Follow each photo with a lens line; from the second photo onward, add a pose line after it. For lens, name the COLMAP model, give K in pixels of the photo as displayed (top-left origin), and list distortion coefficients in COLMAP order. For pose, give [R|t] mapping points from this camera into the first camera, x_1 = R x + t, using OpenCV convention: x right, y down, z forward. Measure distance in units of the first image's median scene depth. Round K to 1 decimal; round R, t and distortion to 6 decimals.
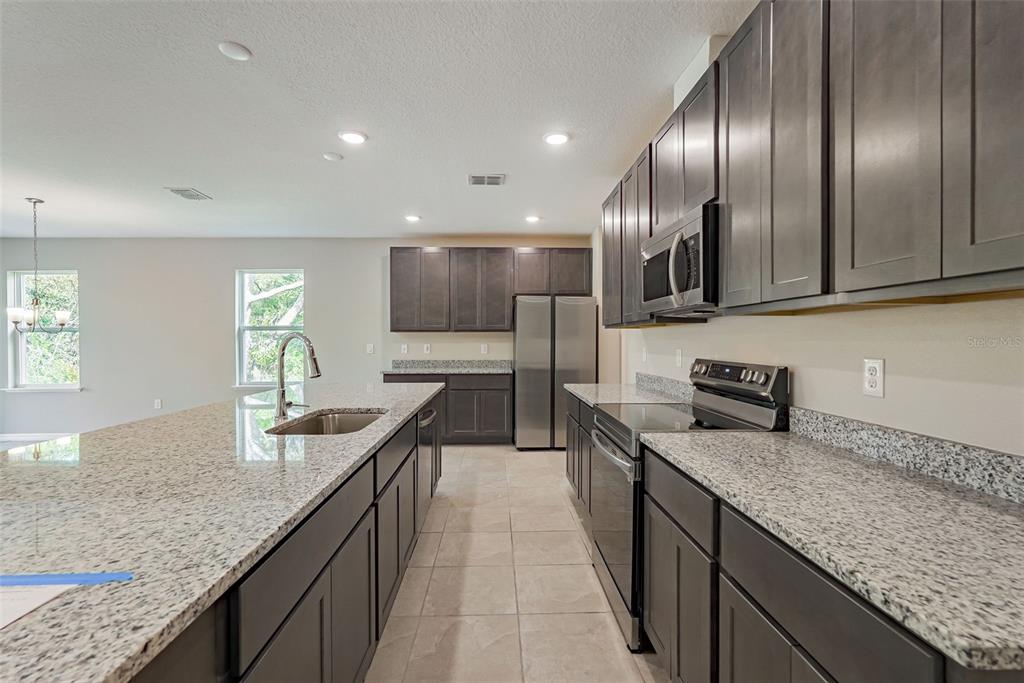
lens RADIAL K [[451.6, 0, 512.0], [0, 451.6, 341.5], [0, 0, 1]] dist [-0.004956, -0.000066]
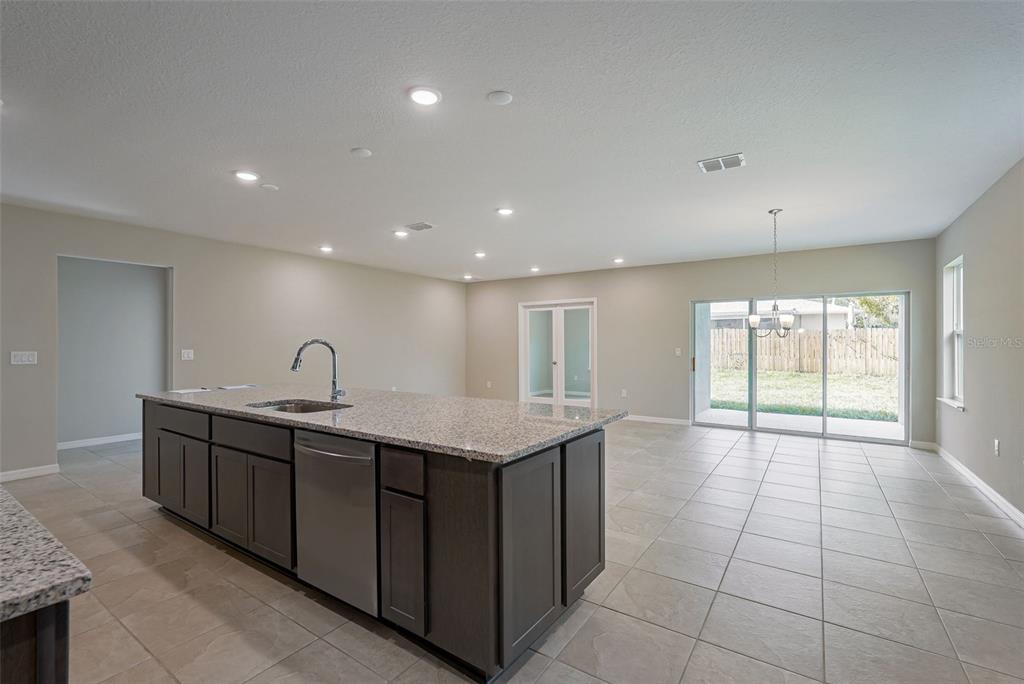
lens RADIAL K [[451.6, 0, 512.0], [0, 451.6, 342.0], [0, 0, 1]] dist [-0.004956, -0.000066]
pose [[-0.591982, -0.001522, -0.805950, 0.112582], [-0.004276, 0.999990, 0.001253, -0.005947], [0.805940, 0.004188, -0.591983, 0.860463]]
